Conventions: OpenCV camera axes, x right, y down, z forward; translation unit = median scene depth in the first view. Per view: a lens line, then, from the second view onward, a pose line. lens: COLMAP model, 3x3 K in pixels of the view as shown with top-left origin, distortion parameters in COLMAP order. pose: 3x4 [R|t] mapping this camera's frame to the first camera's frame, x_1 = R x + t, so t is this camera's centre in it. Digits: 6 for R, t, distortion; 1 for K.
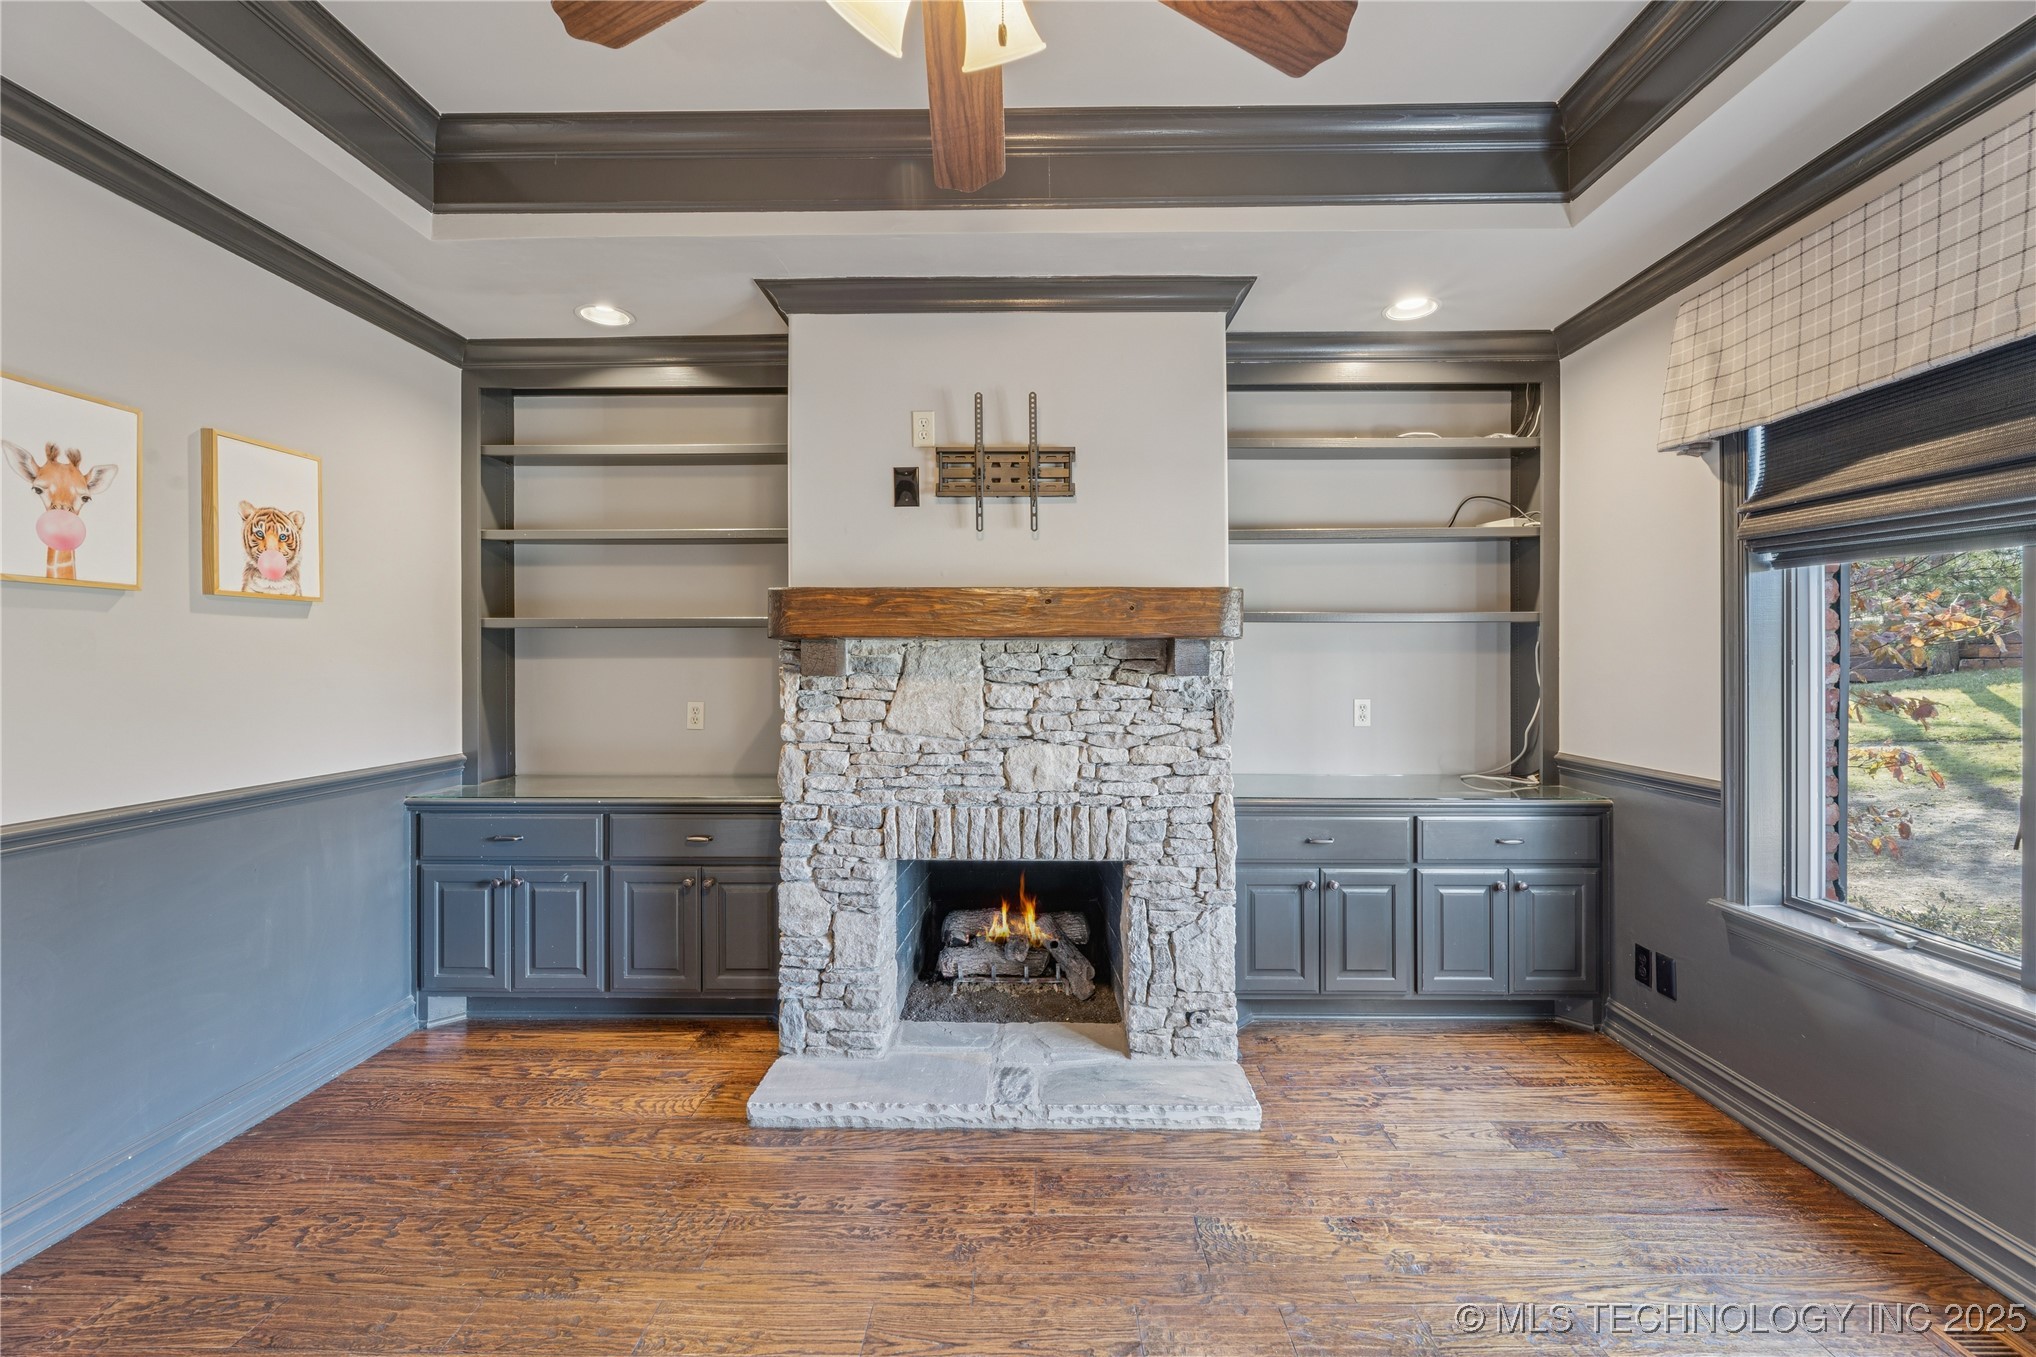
lens RADIAL K [[826.1, 0, 1021.7], [0, 826.1, 663.1], [0, 0, 1]] dist [-0.003228, -0.000336]
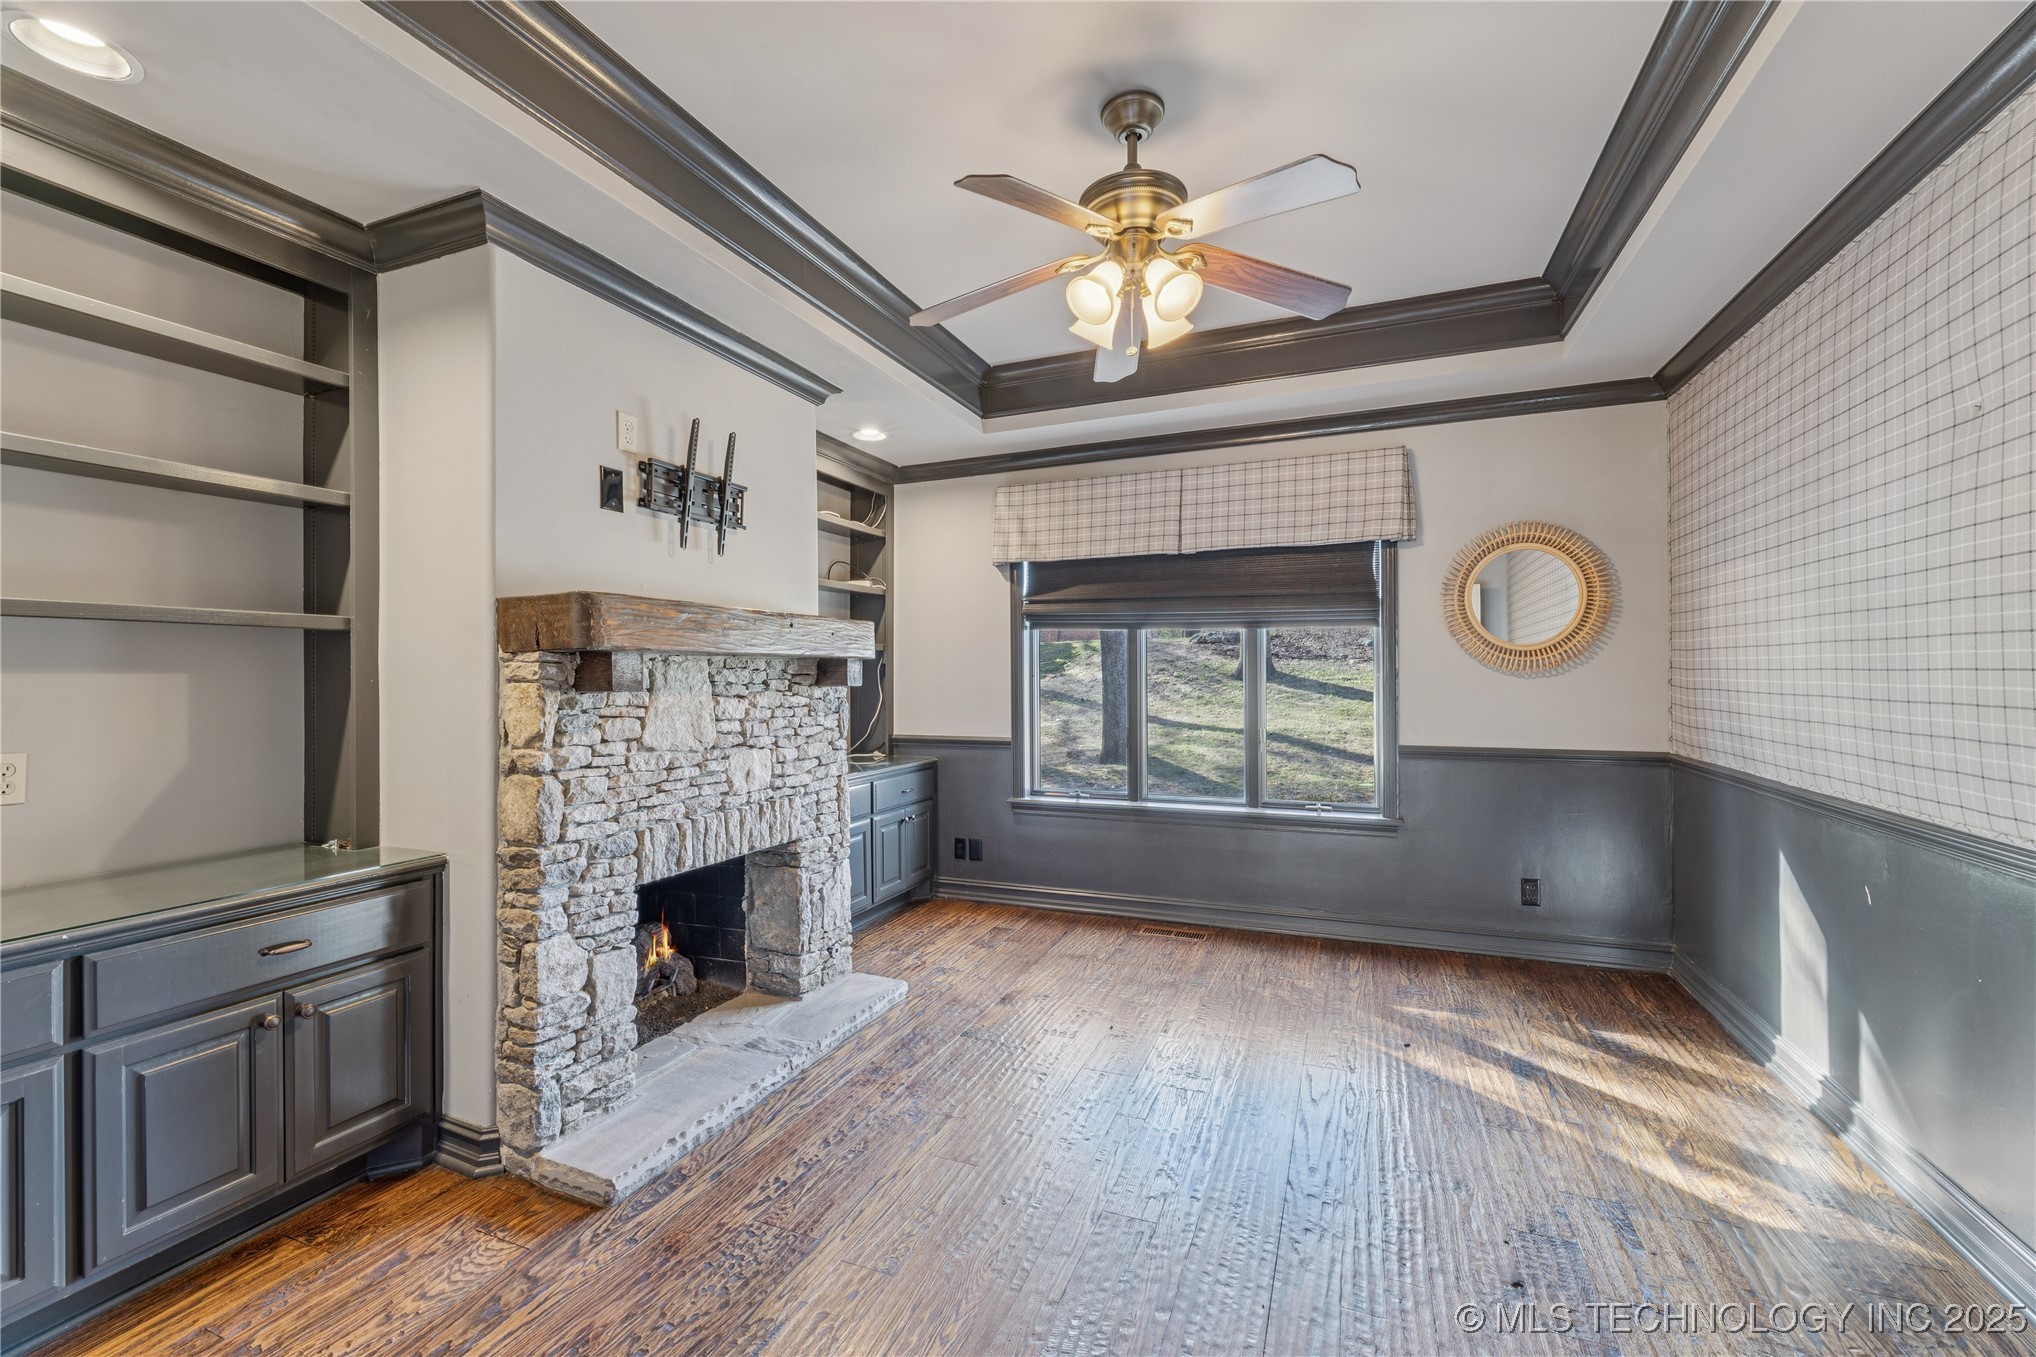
lens RADIAL K [[839.5, 0, 1018.0], [0, 839.5, 678.5], [0, 0, 1]] dist [-0.000906, 0.000234]
pose [[0.361940, -0.004197, 0.932192, -0.908078], [0.008689, 0.999962, 0.001128, 0.003037], [-0.932161, 0.007691, 0.361962, 0.244664]]
